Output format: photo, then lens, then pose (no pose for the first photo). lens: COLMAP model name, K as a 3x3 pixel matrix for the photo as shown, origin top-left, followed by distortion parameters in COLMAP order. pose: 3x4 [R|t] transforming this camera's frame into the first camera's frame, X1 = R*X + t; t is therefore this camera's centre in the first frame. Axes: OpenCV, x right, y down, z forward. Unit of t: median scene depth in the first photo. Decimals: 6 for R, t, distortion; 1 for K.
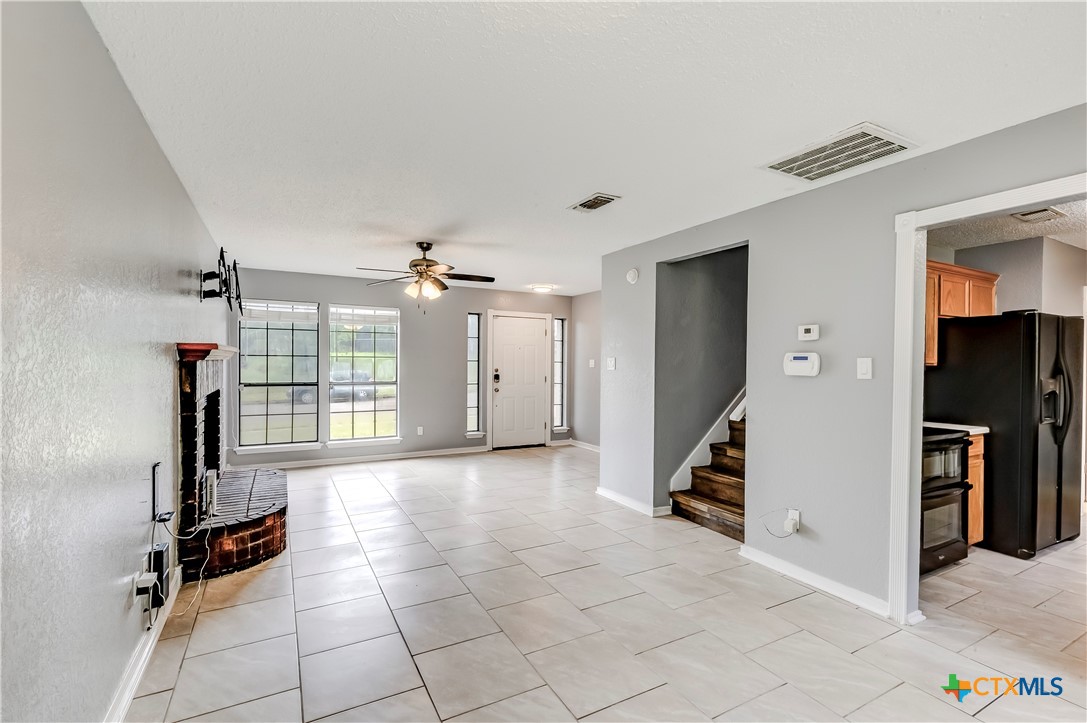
lens RADIAL K [[495.5, 0, 551.4], [0, 495.5, 367.2], [0, 0, 1]] dist [0.001542, -0.000868]
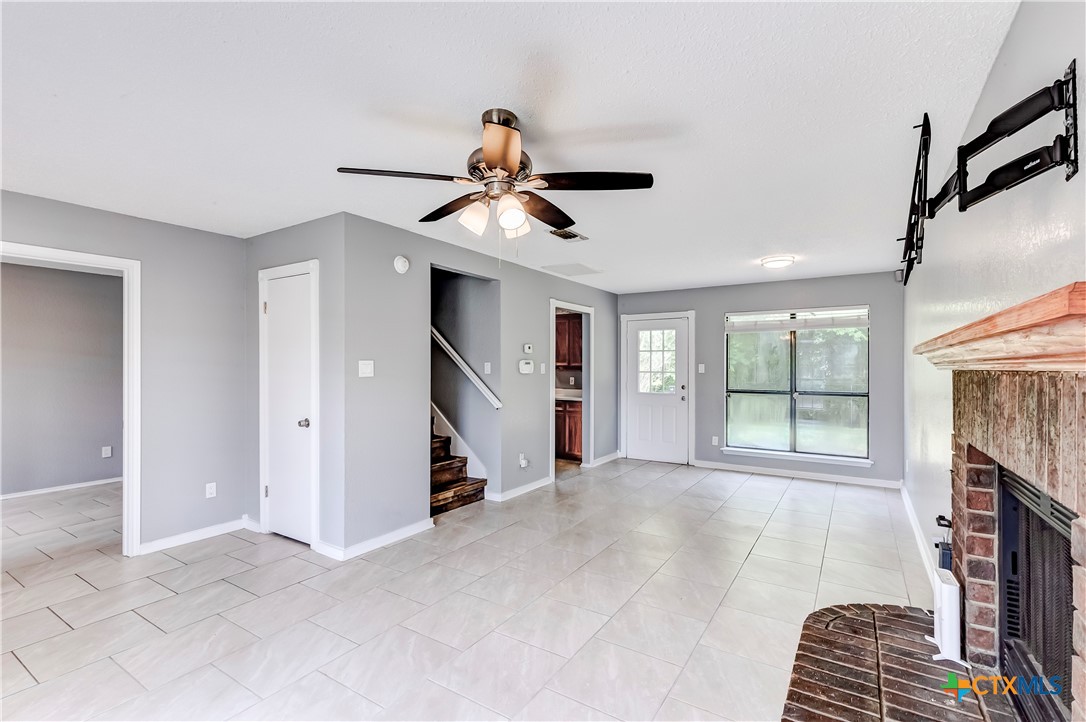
lens RADIAL K [[495.0, 0, 538.4], [0, 495.0, 364.6], [0, 0, 1]] dist [0.001542, -0.000868]
pose [[-0.478585, -0.007287, 0.878011, -0.853617], [-0.000684, 0.999968, 0.007926, -0.022333], [-0.878041, 0.003193, -0.478575, 1.494423]]
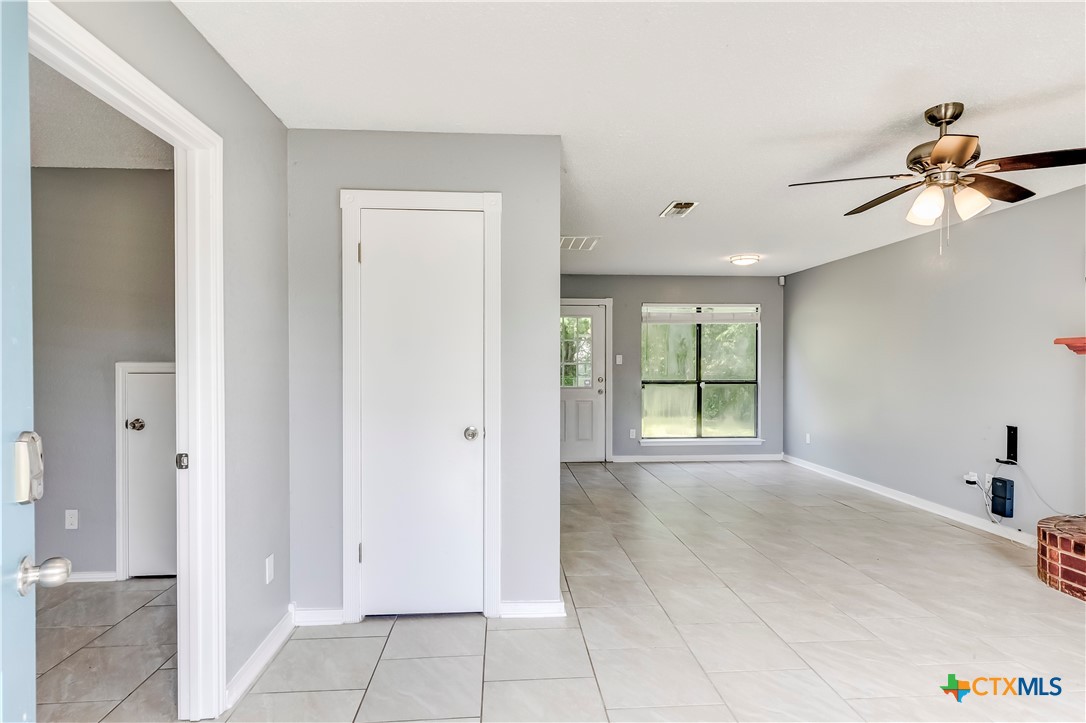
lens RADIAL K [[600.6, 0, 543.8], [0, 600.6, 364.1], [0, 0, 1]] dist [-0.003432, -0.000929]
pose [[-0.909935, -0.008649, 0.414661, -0.166369], [-0.004556, 0.999931, 0.010859, 0.000481], [-0.414726, 0.007992, -0.909911, 2.139712]]
